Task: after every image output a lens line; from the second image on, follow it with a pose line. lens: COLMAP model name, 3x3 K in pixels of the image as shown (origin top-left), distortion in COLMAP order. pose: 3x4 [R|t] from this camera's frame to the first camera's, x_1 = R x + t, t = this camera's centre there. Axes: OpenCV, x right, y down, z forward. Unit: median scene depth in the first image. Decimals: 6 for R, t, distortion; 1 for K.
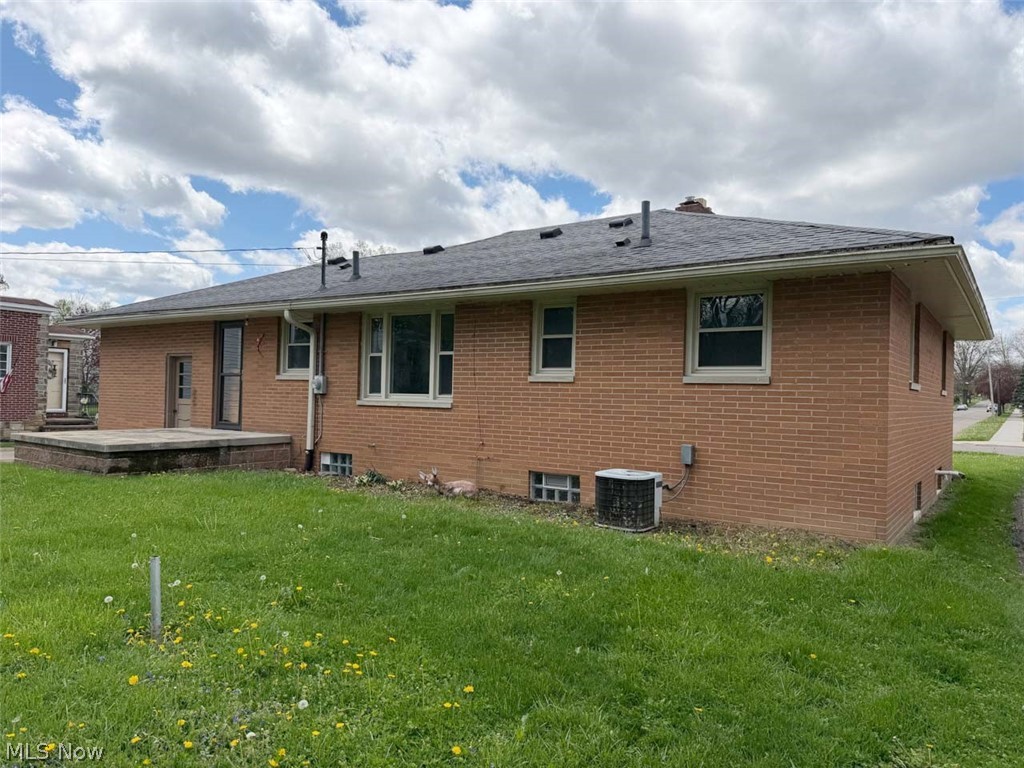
lens RADIAL K [[713.3, 0, 512.3], [0, 713.3, 377.0], [0, 0, 1]] dist [0.038406, -0.004320]
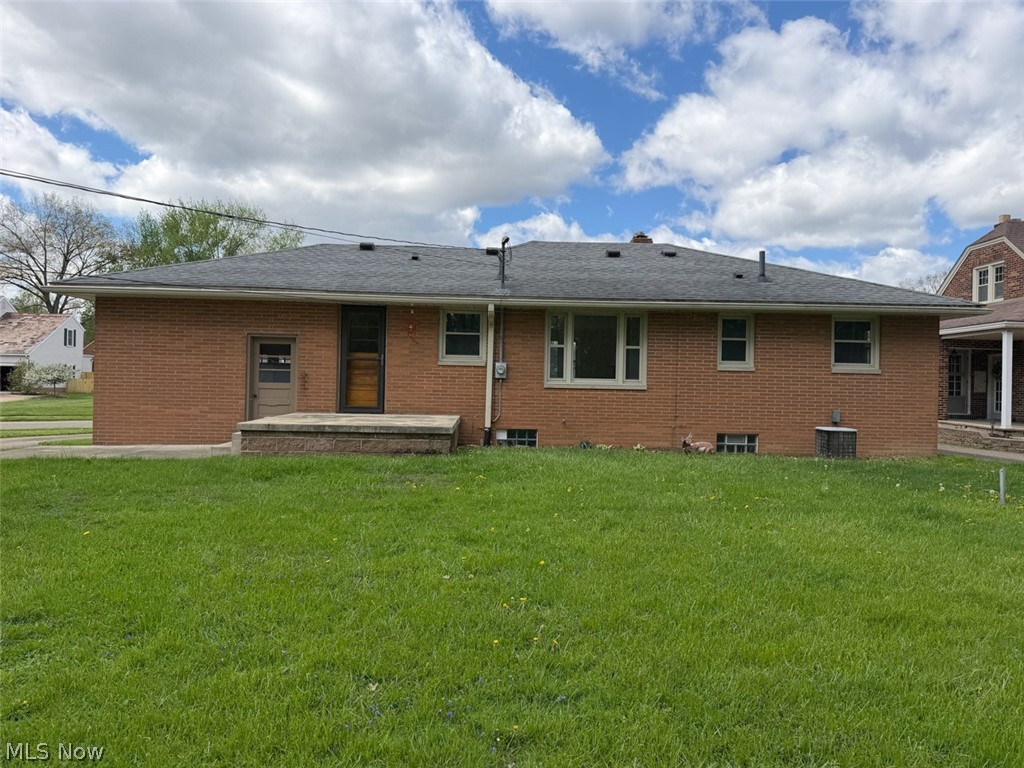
lens RADIAL K [[701.0, 0, 497.2], [0, 701.0, 358.9], [0, 0, 1]] dist [0.033228, -0.001477]
pose [[0.803981, 0.015776, 0.594445, -0.981756], [-0.017525, 0.999842, -0.002833, -0.004203], [-0.594396, -0.008140, 0.804131, 0.113312]]
